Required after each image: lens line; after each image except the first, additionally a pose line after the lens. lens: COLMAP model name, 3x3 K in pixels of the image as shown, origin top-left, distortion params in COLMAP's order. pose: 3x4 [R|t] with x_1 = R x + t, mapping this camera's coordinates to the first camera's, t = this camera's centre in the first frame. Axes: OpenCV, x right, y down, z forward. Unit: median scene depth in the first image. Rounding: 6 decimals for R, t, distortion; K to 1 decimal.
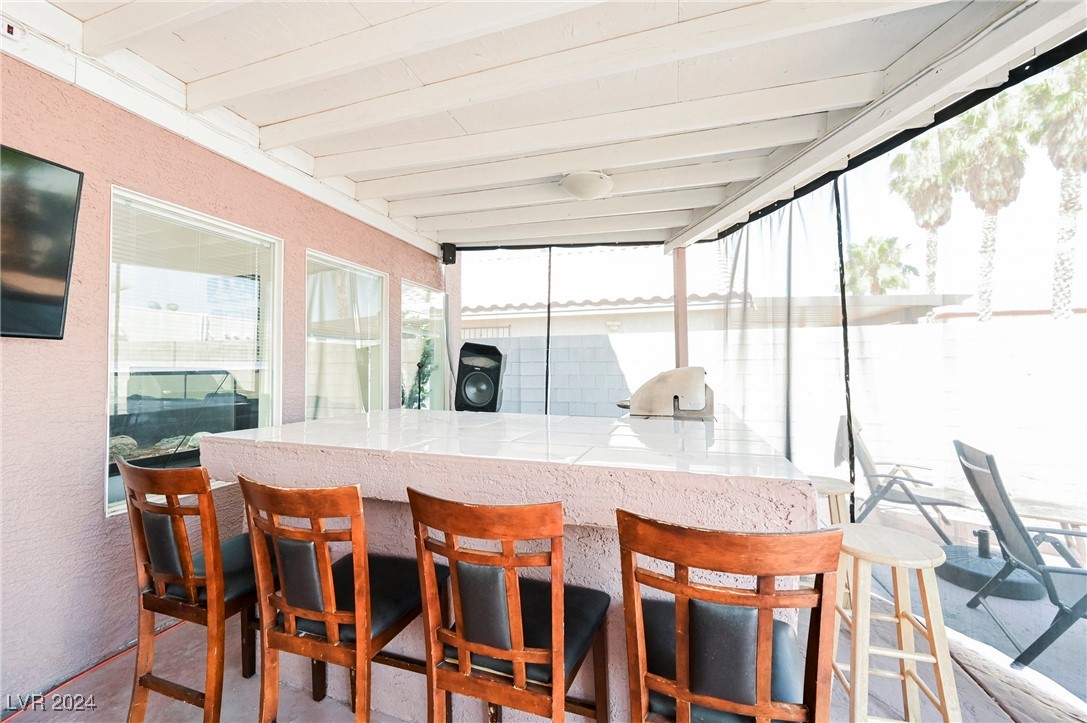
lens RADIAL K [[427.0, 0, 546.6], [0, 427.0, 354.4], [0, 0, 1]] dist [-0.002503, 0.000239]
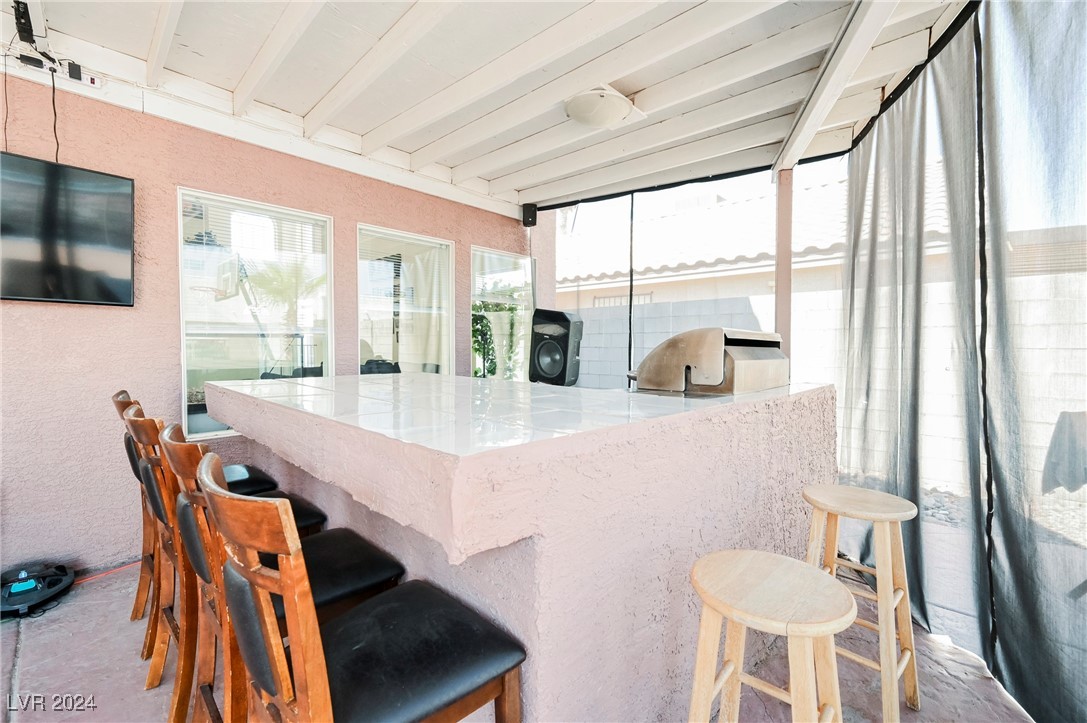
lens RADIAL K [[466.7, 0, 547.7], [0, 466.7, 356.4], [0, 0, 1]] dist [0.000269, -0.000430]
pose [[0.904387, 0.016577, -0.426391, 0.273289], [0.007390, 0.998487, 0.054493, 0.020381], [0.426649, -0.052434, 0.902896, 0.082496]]
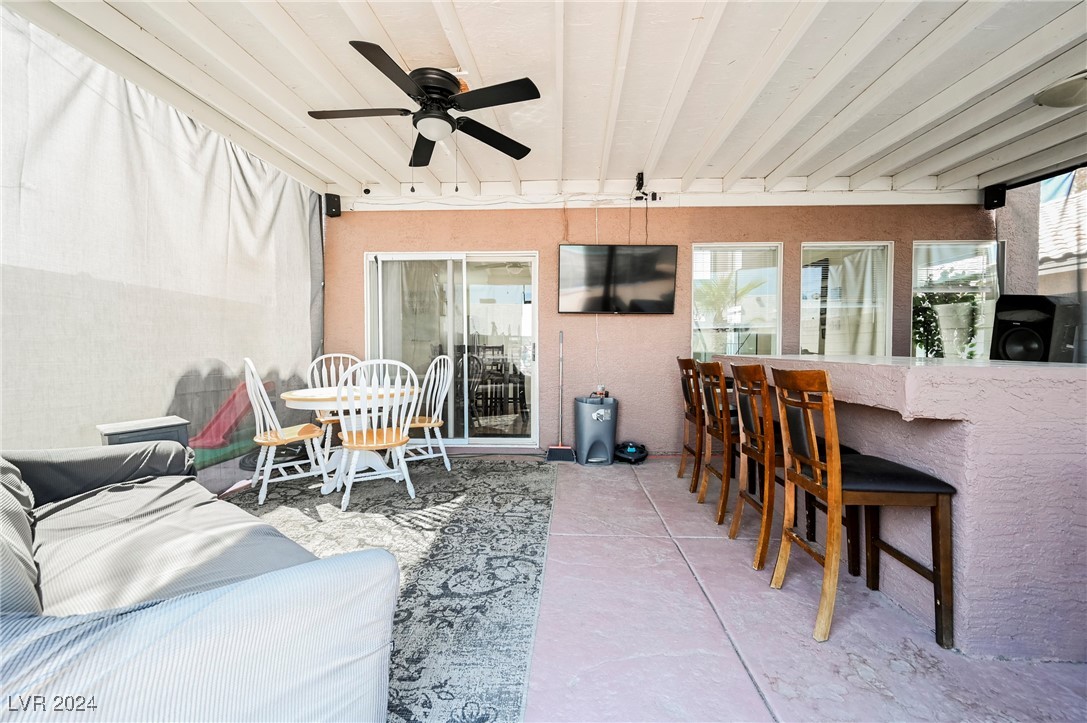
lens RADIAL K [[427.0, 0, 539.2], [0, 427.0, 358.8], [0, 0, 1]] dist [-0.002503, 0.000239]
pose [[0.252945, 0.027408, -0.967092, 0.434673], [0.028996, 0.998935, 0.035894, 0.045239], [0.967046, -0.037121, 0.251881, -0.165565]]
